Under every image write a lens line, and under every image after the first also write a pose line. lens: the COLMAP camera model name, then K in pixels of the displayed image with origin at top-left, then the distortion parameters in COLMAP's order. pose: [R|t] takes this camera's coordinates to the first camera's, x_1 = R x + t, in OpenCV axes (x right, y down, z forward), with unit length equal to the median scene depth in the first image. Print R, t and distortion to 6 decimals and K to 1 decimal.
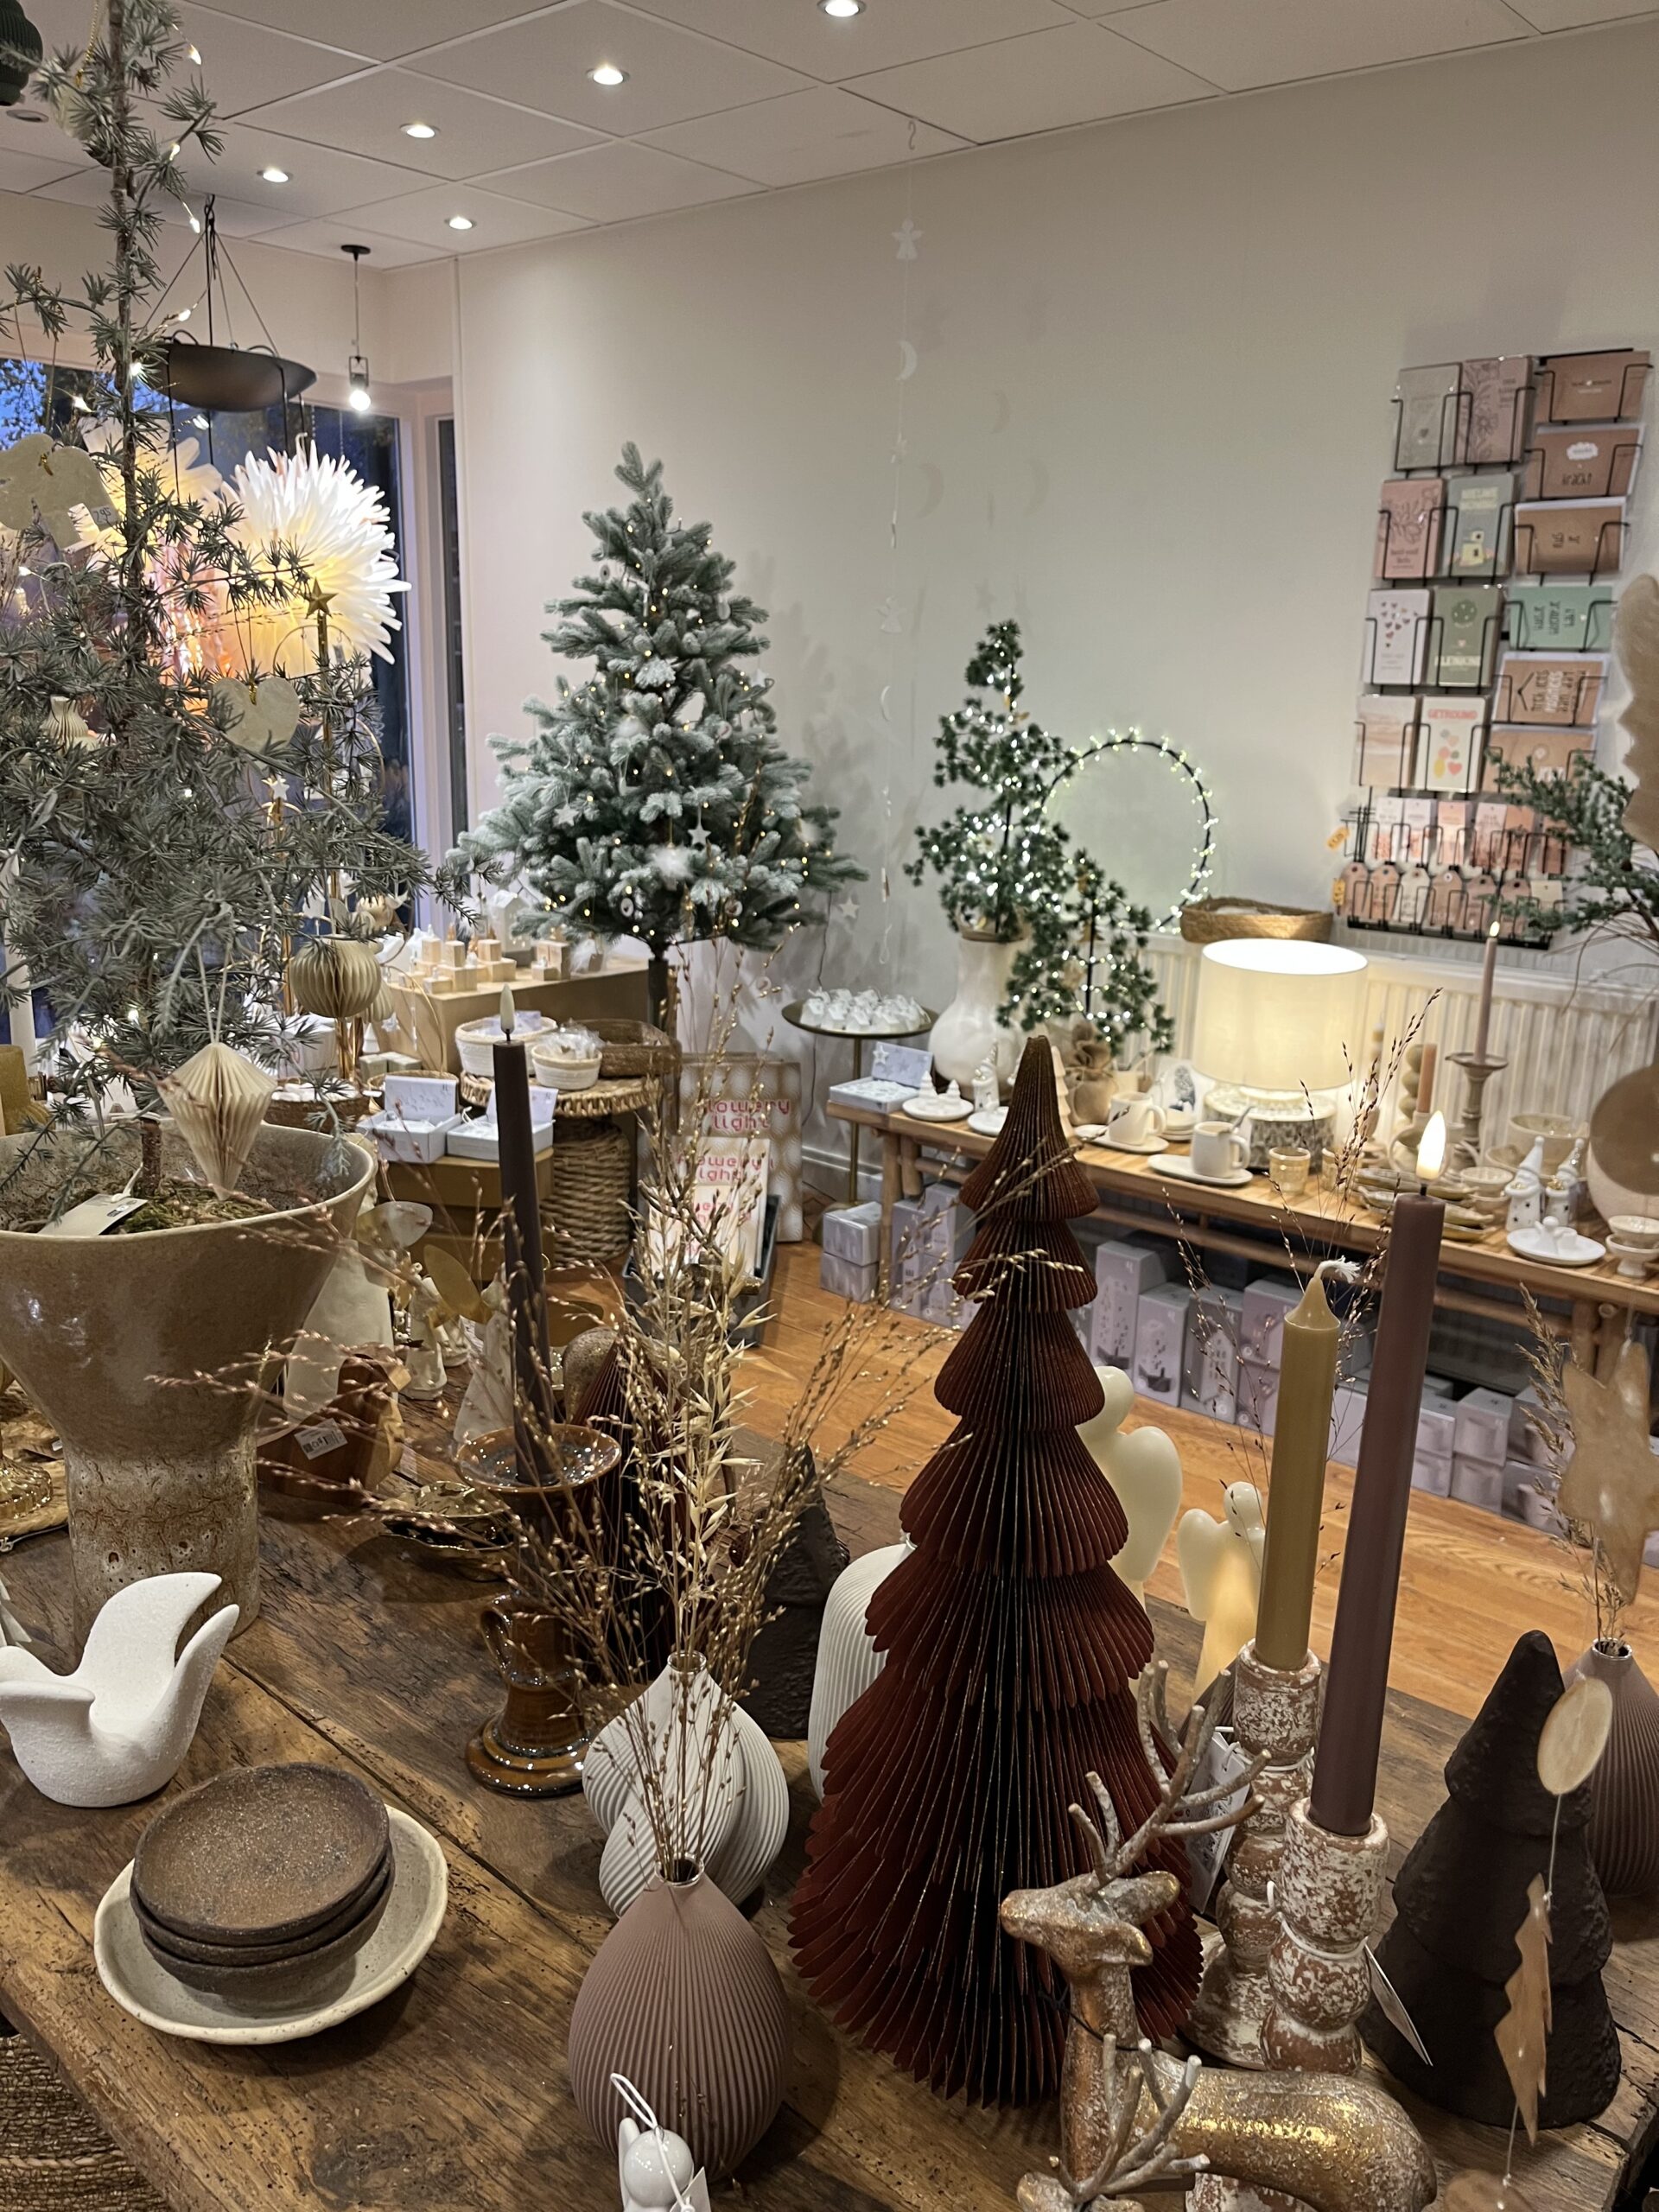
lens RADIAL K [[1681.7, 0, 826.7], [0, 1681.7, 1120.3], [0, 0, 1]] dist [0.052791, -0.079603]
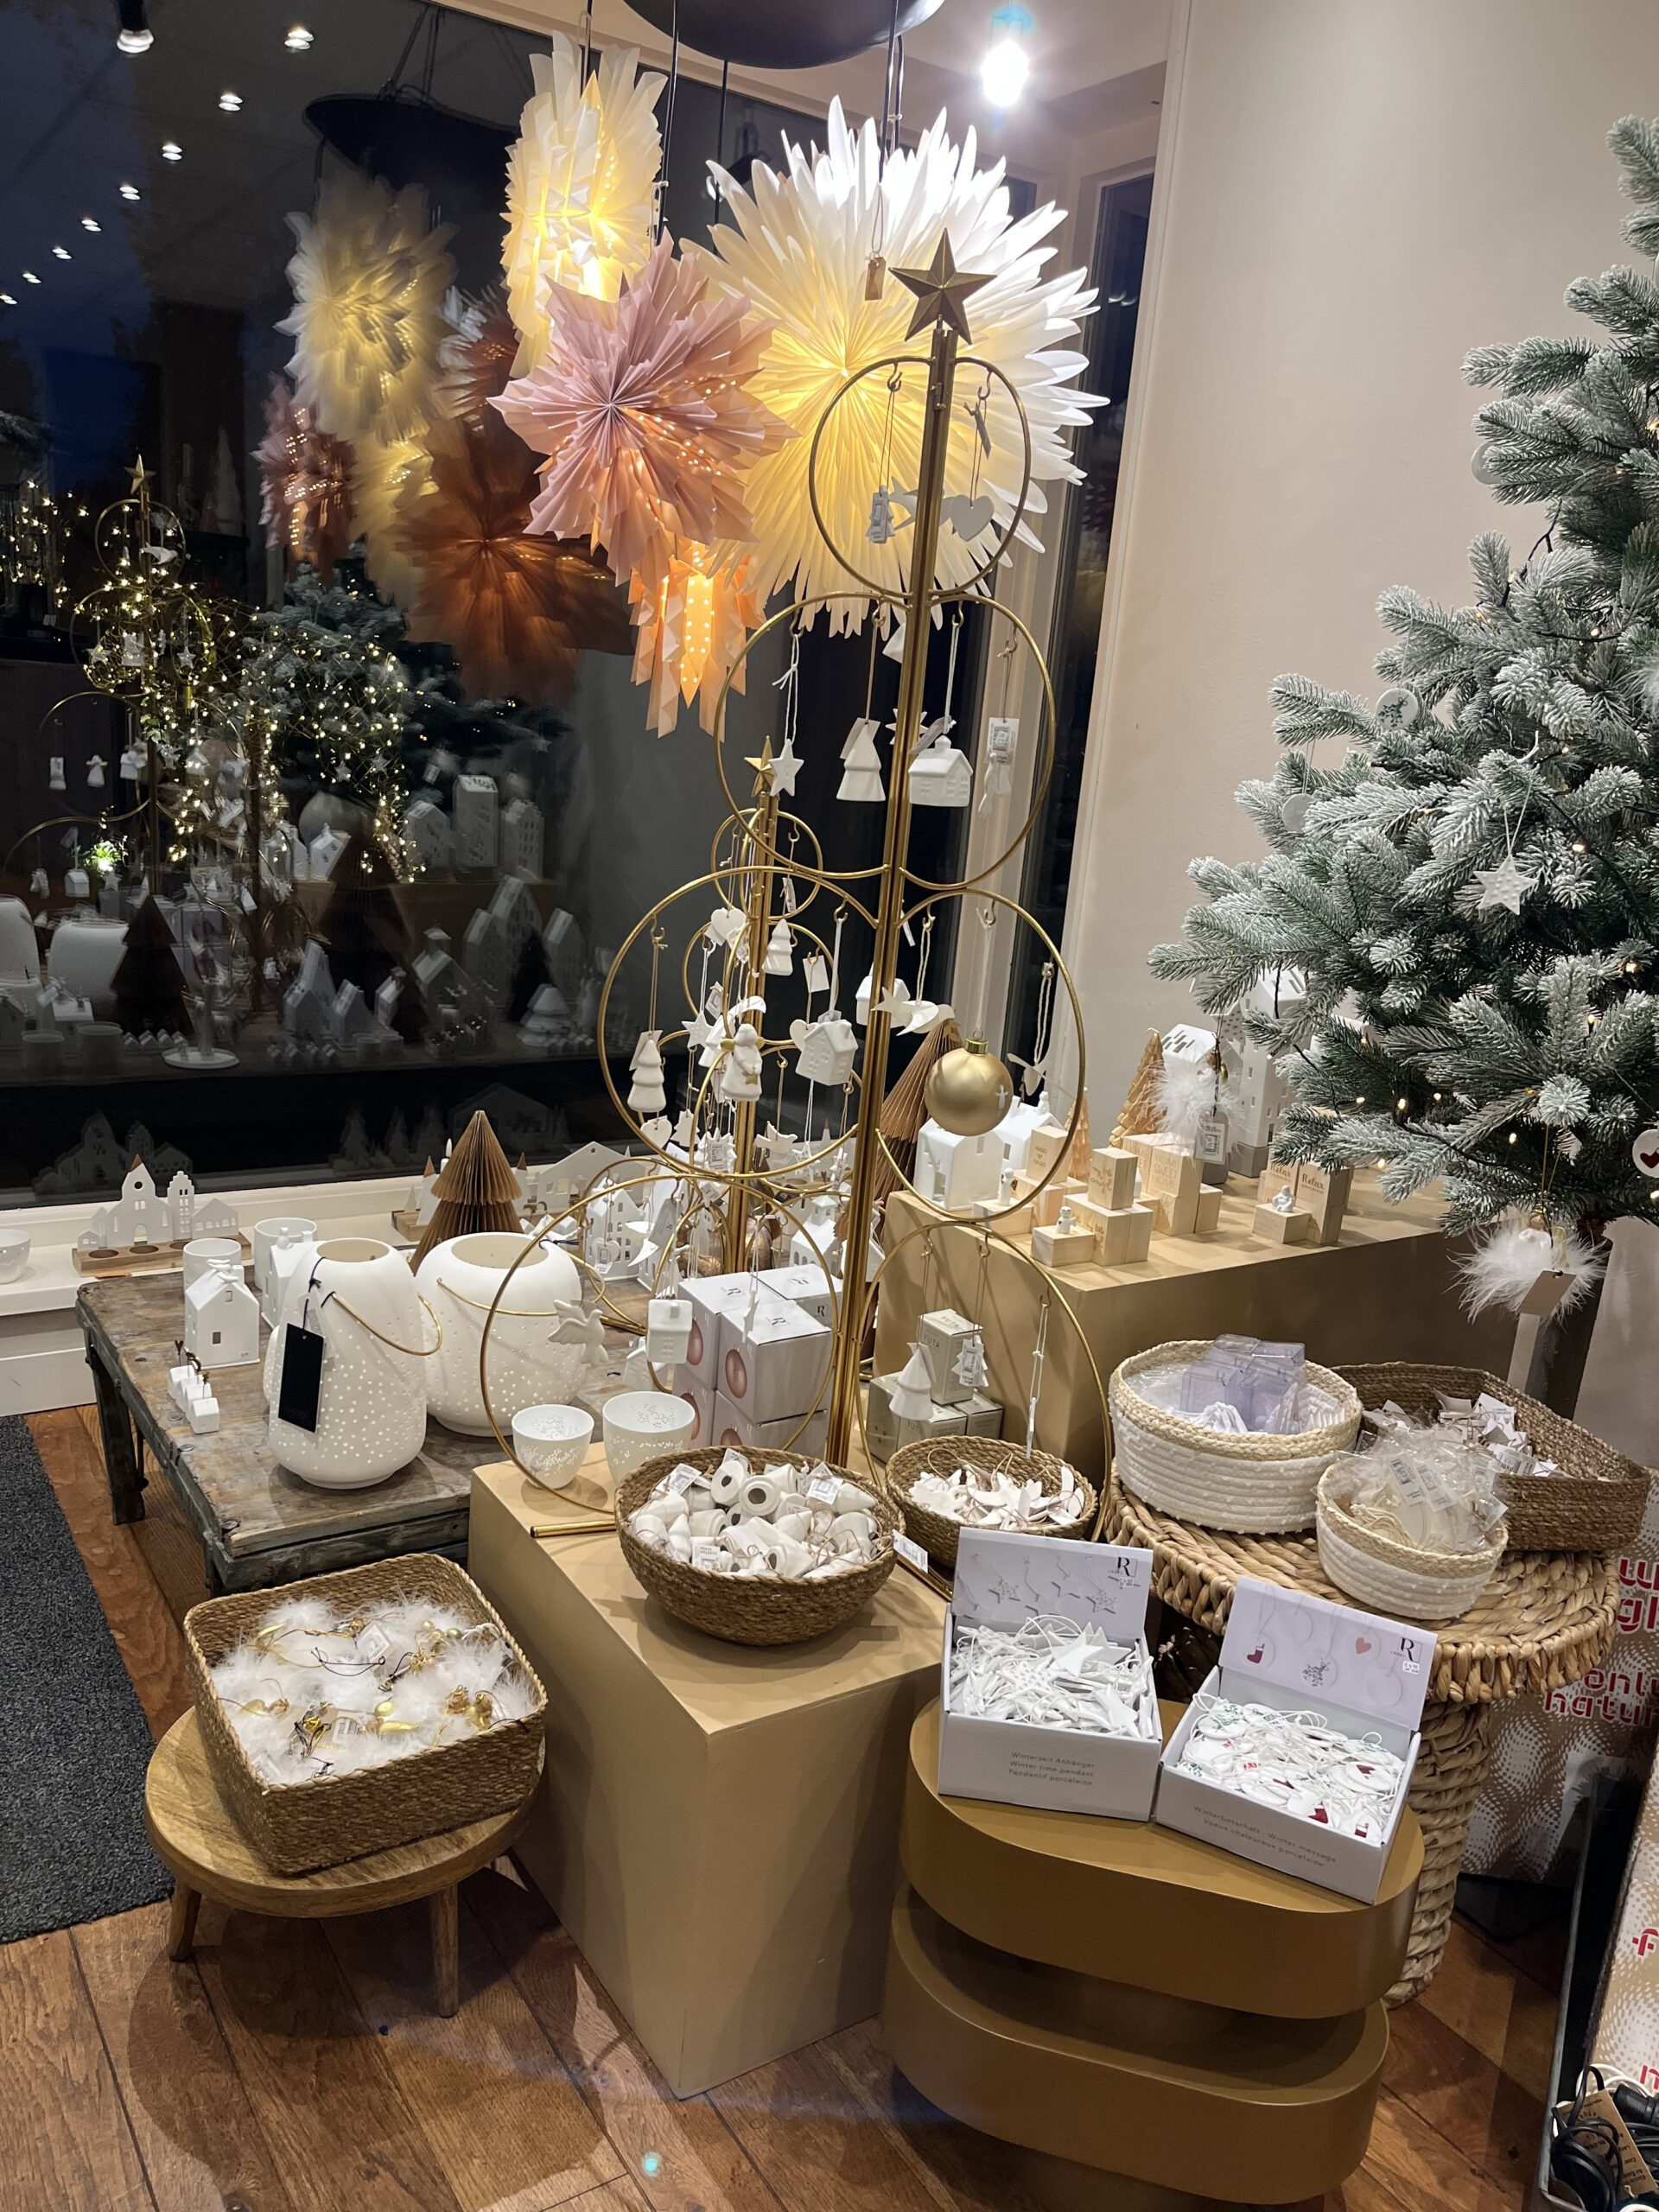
lens RADIAL K [[1681.7, 0, 824.9], [0, 1681.7, 1103.6], [0, 0, 1]] dist [0.052791, -0.079603]
pose [[0.960923, 0.119922, -0.249490, -0.193917], [-0.129537, 0.991321, -0.022421, -0.102593], [0.244636, 0.053863, 0.968118, 0.585981]]
